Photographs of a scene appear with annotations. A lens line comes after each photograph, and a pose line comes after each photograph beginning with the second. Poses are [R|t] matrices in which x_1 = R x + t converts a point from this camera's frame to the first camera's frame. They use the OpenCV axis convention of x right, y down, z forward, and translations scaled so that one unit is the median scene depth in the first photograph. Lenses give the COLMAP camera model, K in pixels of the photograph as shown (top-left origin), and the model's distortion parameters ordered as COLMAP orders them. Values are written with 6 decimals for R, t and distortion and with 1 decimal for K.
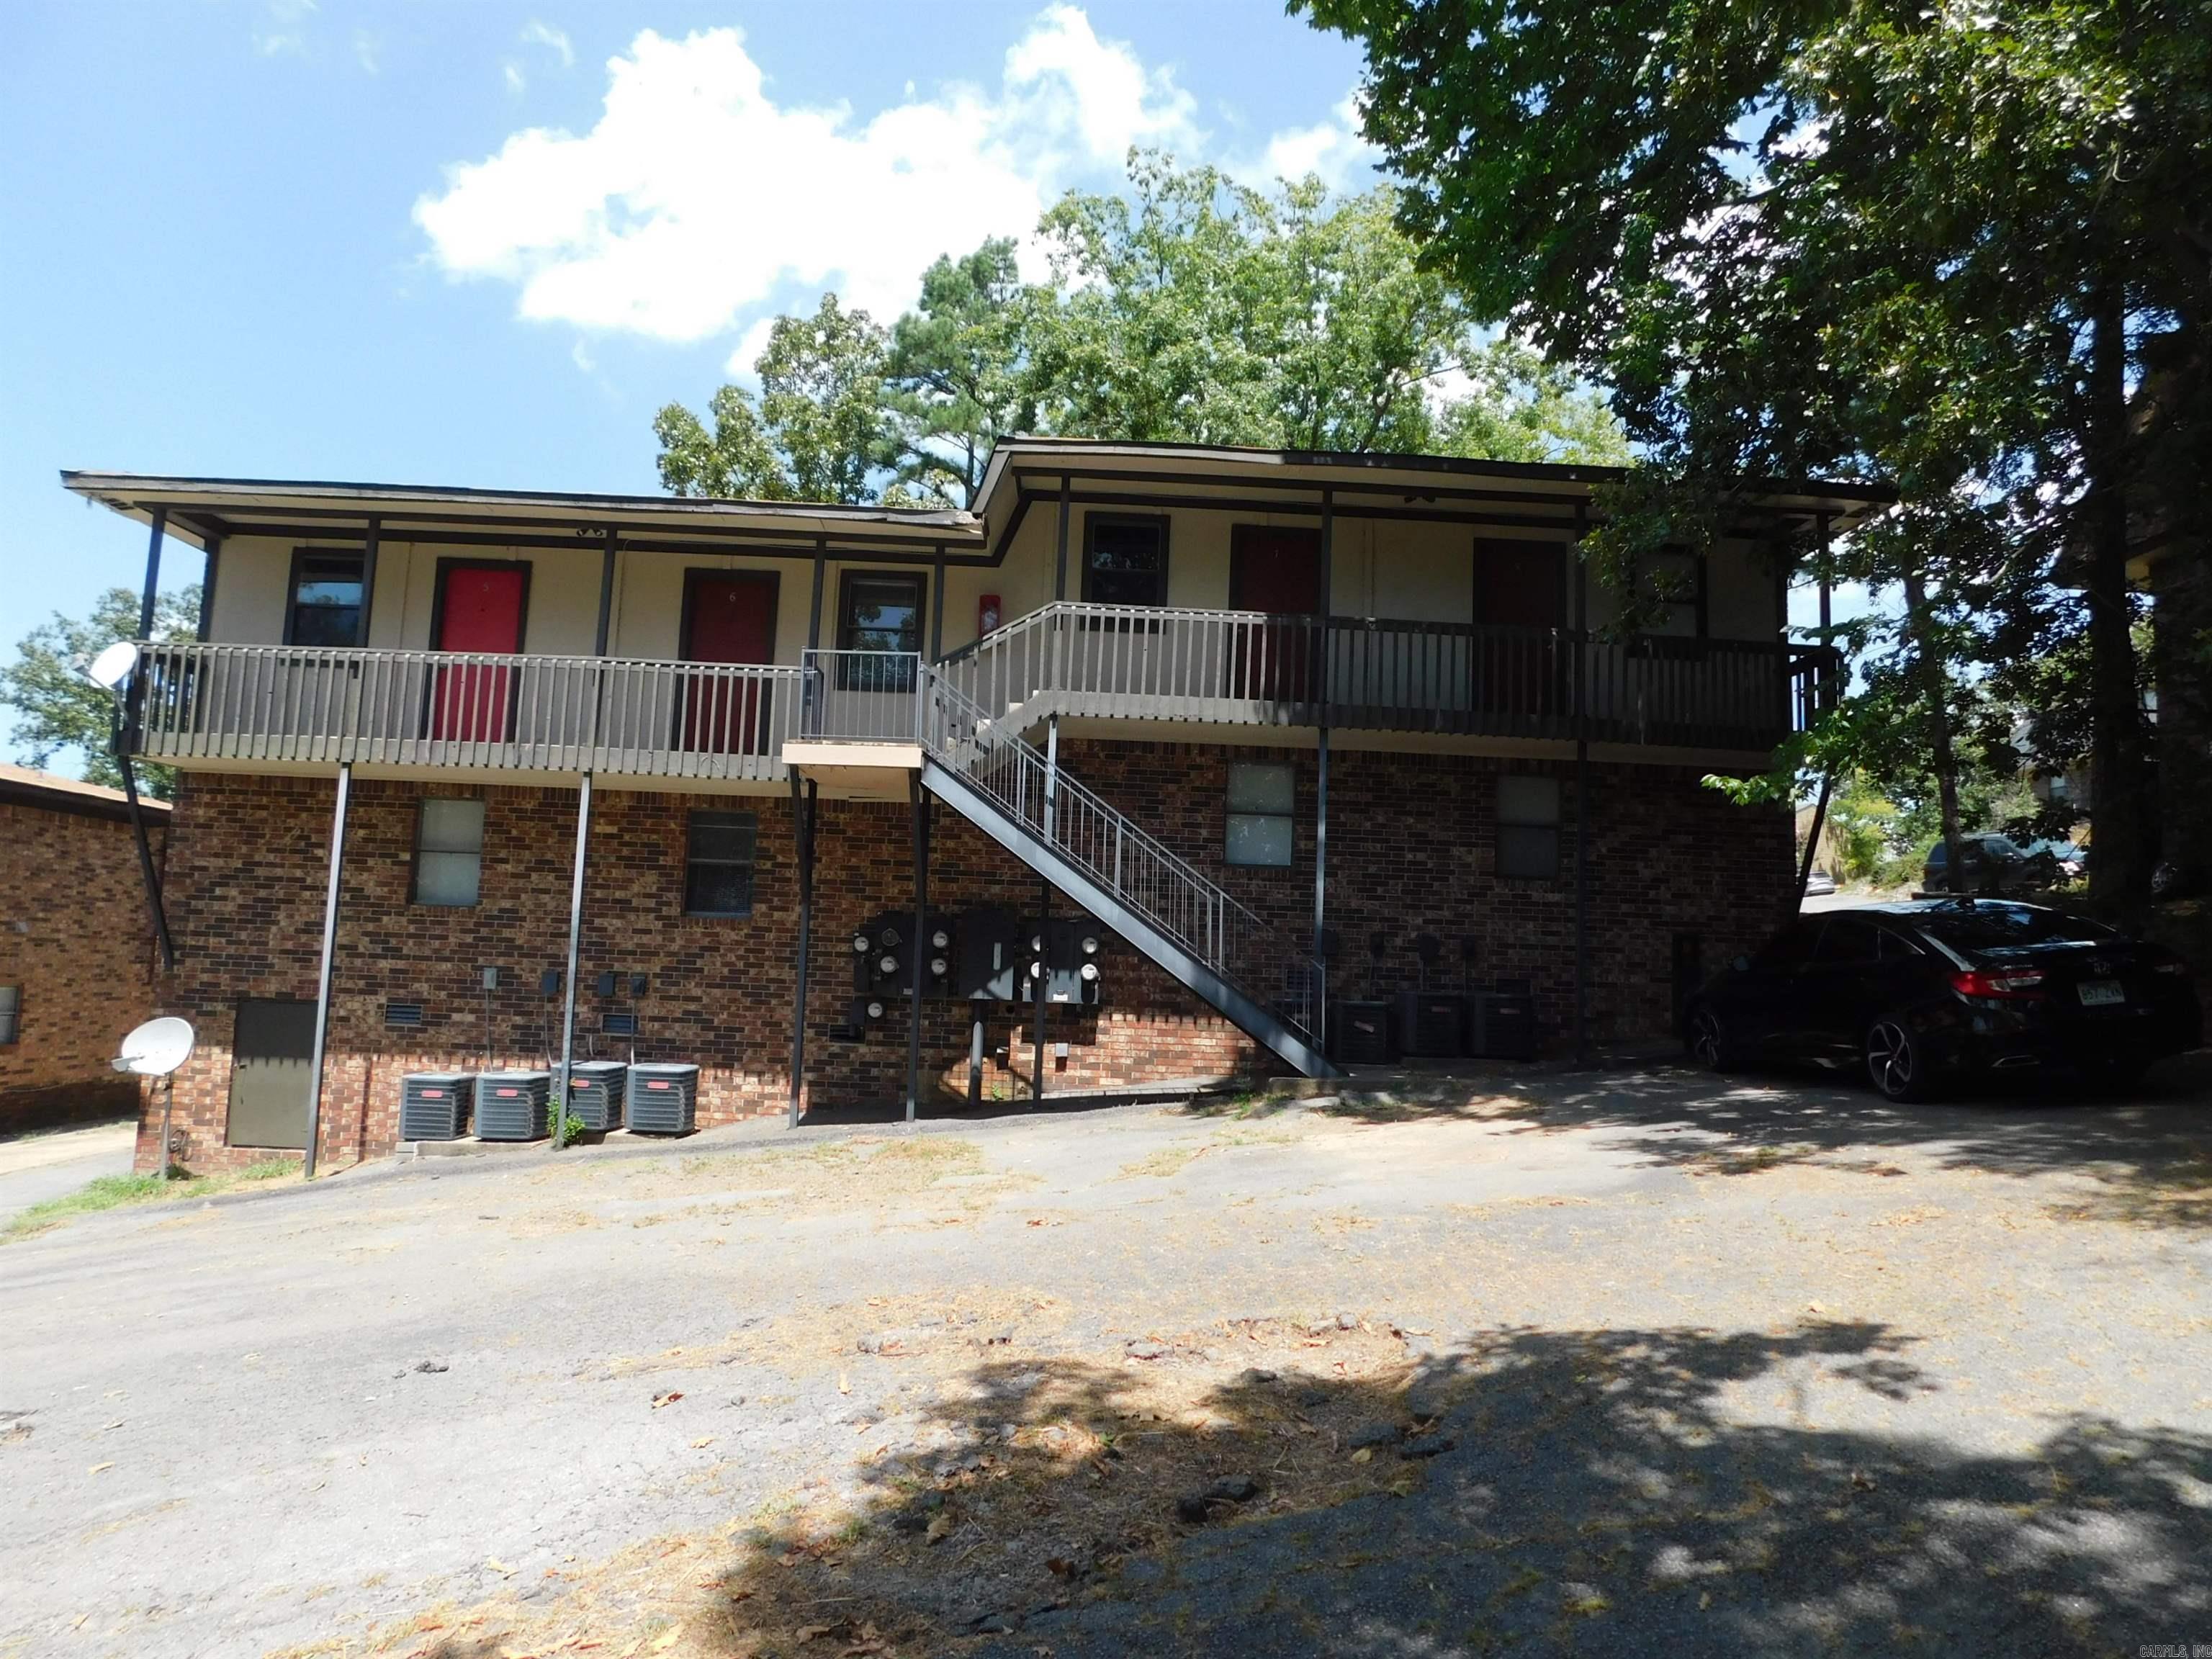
lens RADIAL K [[1470.4, 0, 1107.0], [0, 1470.4, 834.3], [0, 0, 1]] dist [-0.046960, 0.020826]
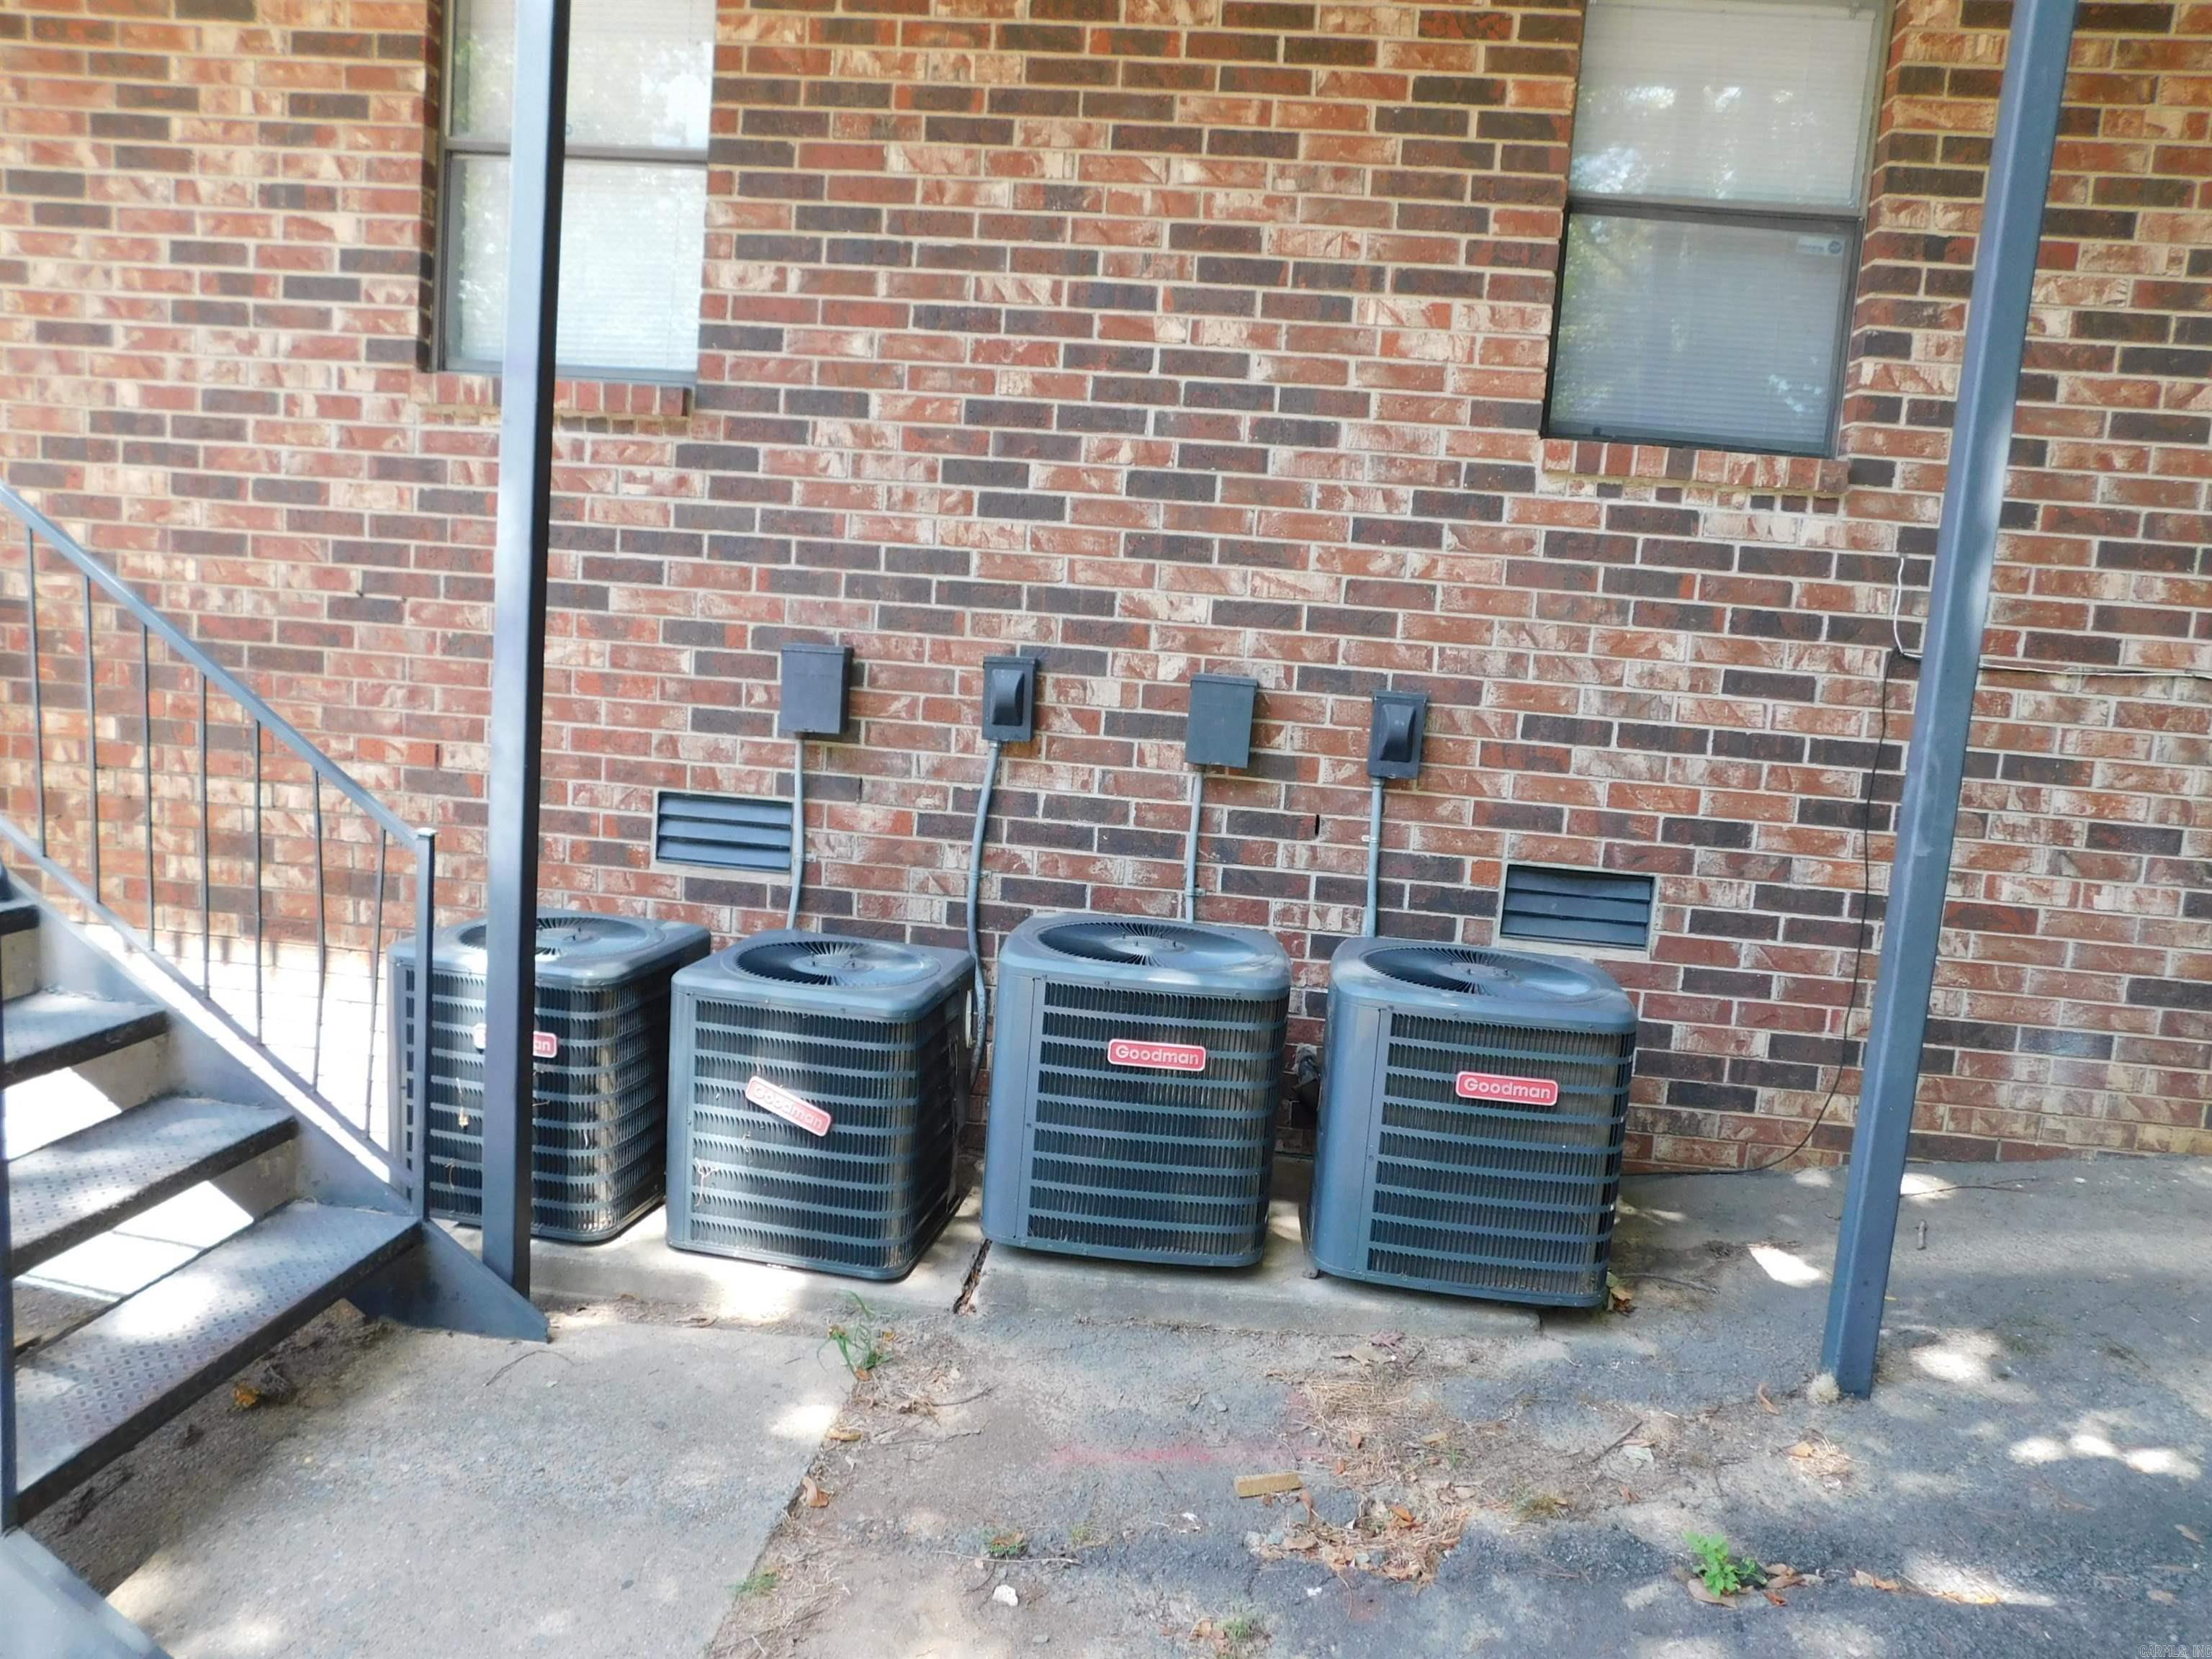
lens RADIAL K [[1470.4, 0, 1105.2], [0, 1470.4, 830.5], [0, 0, 1]] dist [-0.046960, 0.020826]
pose [[0.991459, 0.050785, -0.120127, 0.232190], [-0.022824, 0.974420, 0.223573, 0.041509], [0.128409, -0.218922, 0.967256, 0.771878]]
